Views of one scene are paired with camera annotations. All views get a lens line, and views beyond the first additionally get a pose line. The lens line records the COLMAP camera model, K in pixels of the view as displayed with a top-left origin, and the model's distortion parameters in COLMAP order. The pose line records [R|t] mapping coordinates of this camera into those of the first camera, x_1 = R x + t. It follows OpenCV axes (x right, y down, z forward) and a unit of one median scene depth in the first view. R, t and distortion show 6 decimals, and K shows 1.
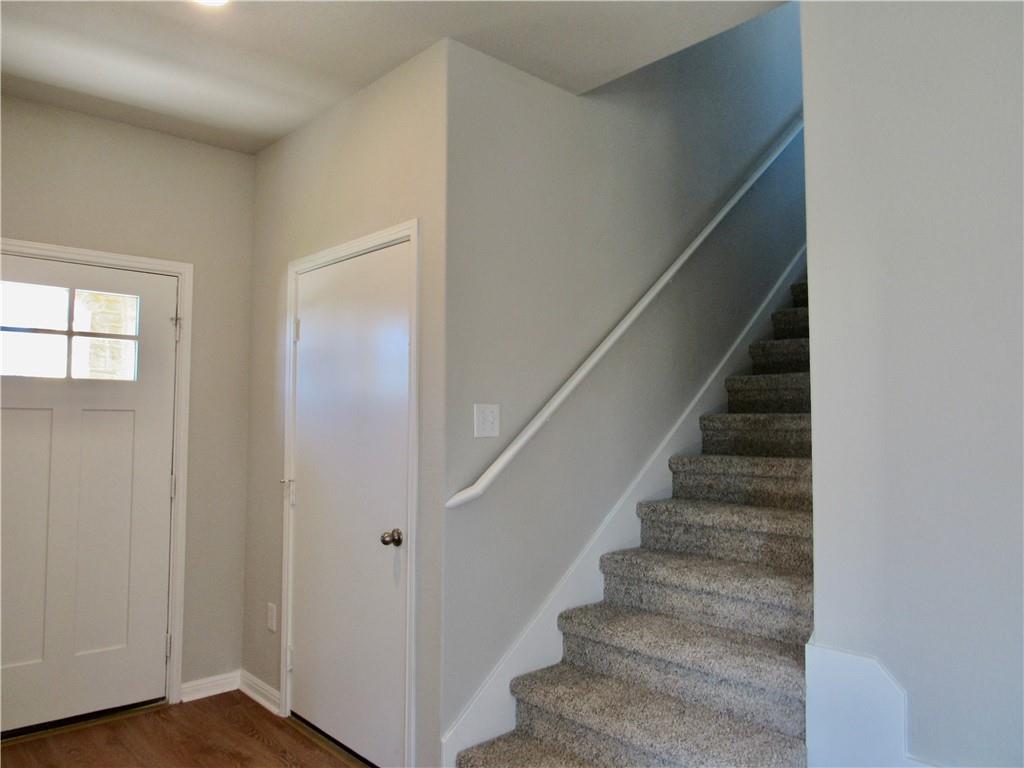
lens RADIAL K [[738.1, 0, 511.6], [0, 738.1, 382.5], [0, 0, 1]] dist [-0.031337, 0.019513]
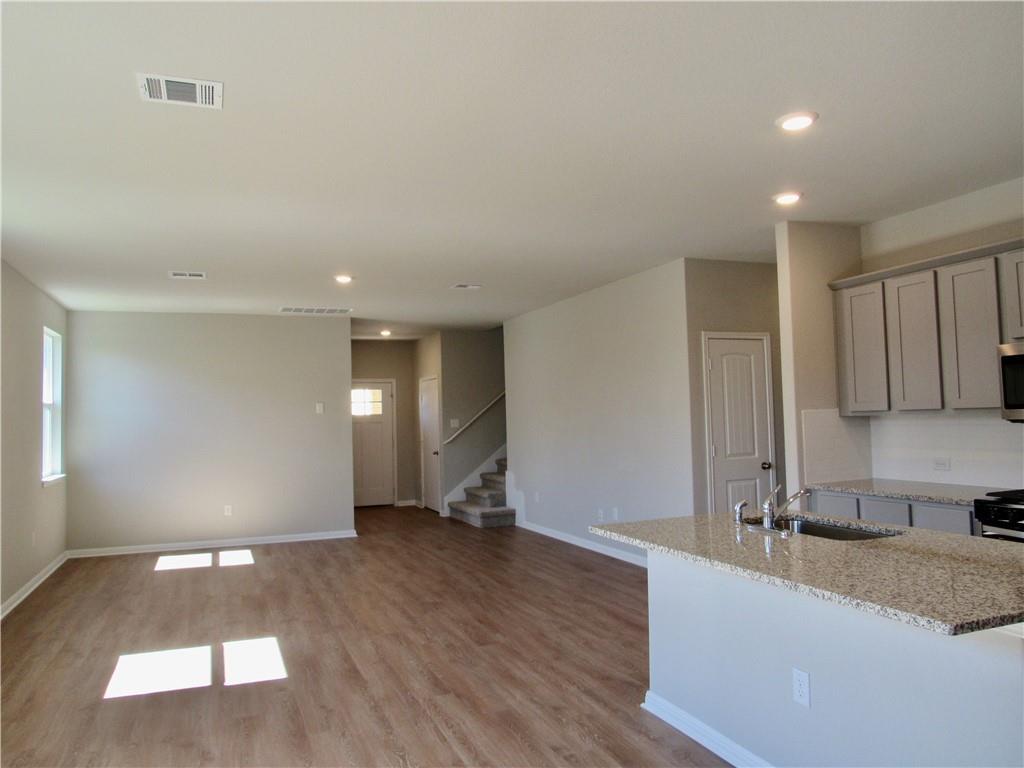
lens RADIAL K [[738.1, 0, 508.0], [0, 738.1, 383.9], [0, 0, 1]] dist [-0.031337, 0.019513]
pose [[0.933300, -0.045894, -0.356153, 1.330954], [0.049771, 0.998759, 0.001724, -0.123367], [0.355632, -0.019335, 0.934426, -2.106819]]
